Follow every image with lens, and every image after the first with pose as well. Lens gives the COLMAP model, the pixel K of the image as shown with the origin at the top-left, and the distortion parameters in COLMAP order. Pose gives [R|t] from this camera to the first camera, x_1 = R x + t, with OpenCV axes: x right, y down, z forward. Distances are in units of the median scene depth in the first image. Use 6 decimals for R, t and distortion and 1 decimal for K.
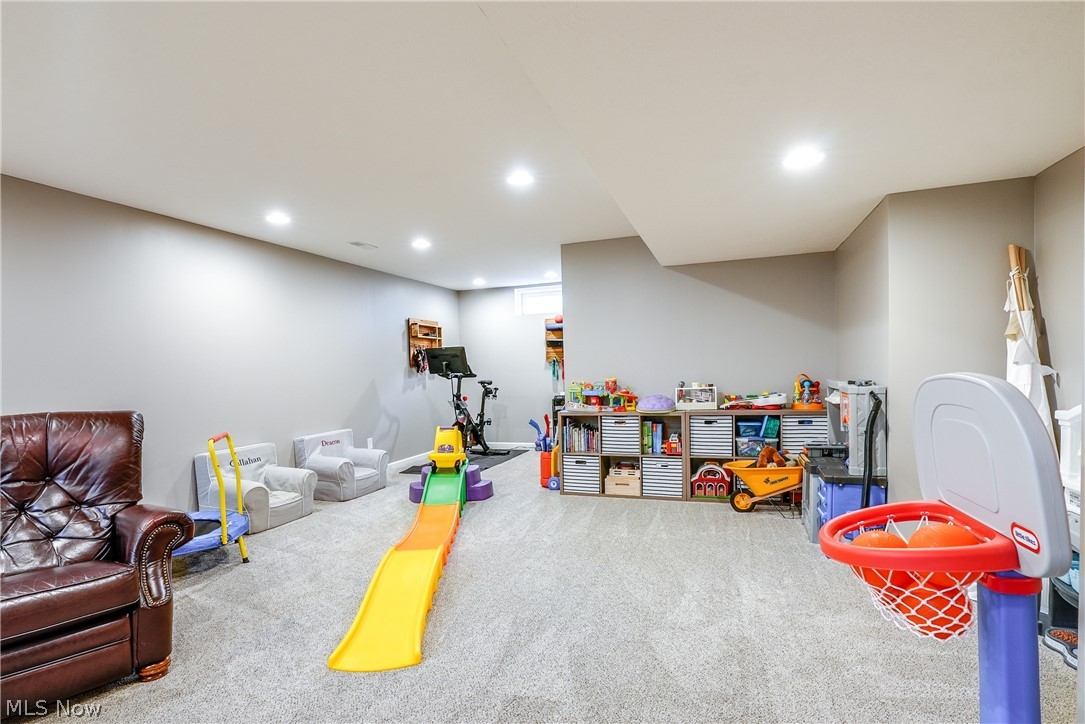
lens RADIAL K [[499.3, 0, 540.7], [0, 499.3, 370.8], [0, 0, 1]] dist [-0.014062, 0.005609]
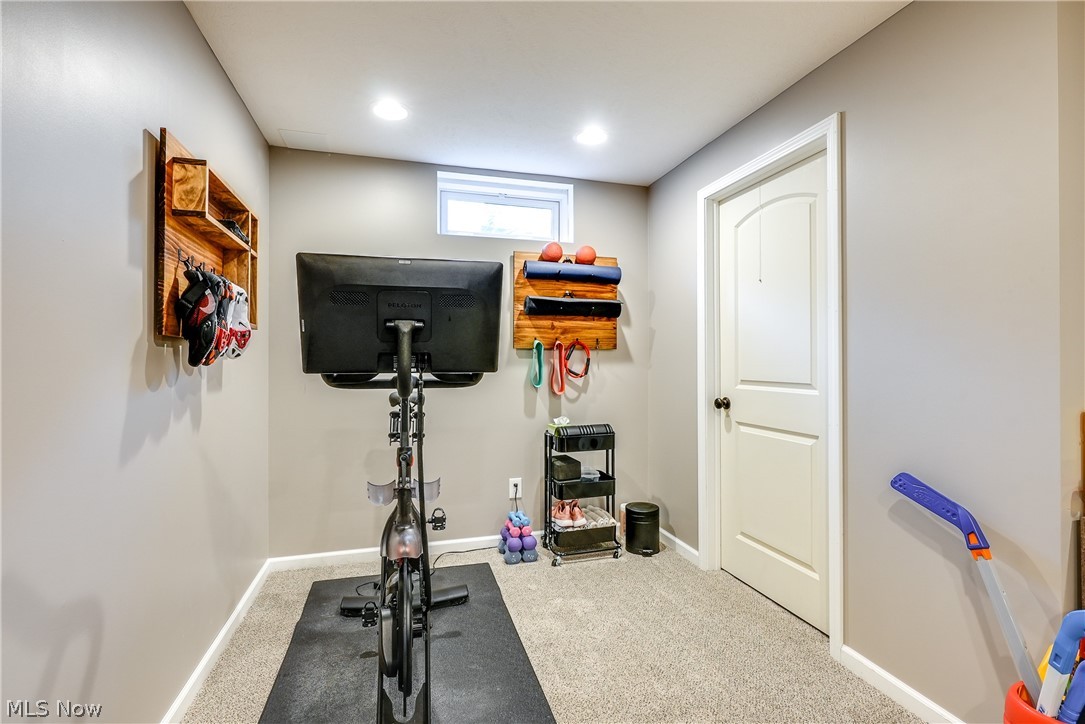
lens RADIAL K [[499.3, 0, 540.4], [0, 499.3, 361.3], [0, 0, 1]] dist [-0.014062, 0.005609]
pose [[0.810117, 0.028166, 0.585591, -0.327665], [-0.015789, 0.999531, -0.026233, 0.006767], [-0.586055, 0.012006, 0.810182, 0.918700]]
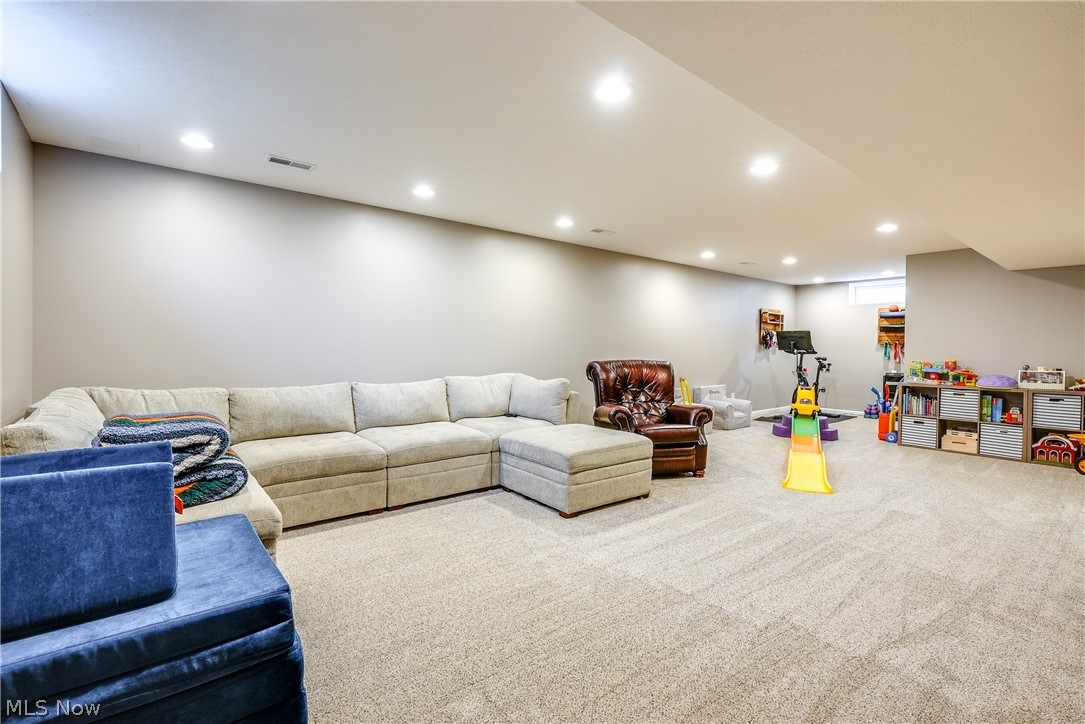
lens RADIAL K [[499.3, 0, 535.9], [0, 499.3, 343.6], [0, 0, 1]] dist [-0.014062, 0.005609]
pose [[0.859320, 0.035742, -0.510188, -0.123601], [-0.038641, 0.999241, 0.004919, 0.009340], [0.509977, 0.015487, 0.860049, -0.619068]]
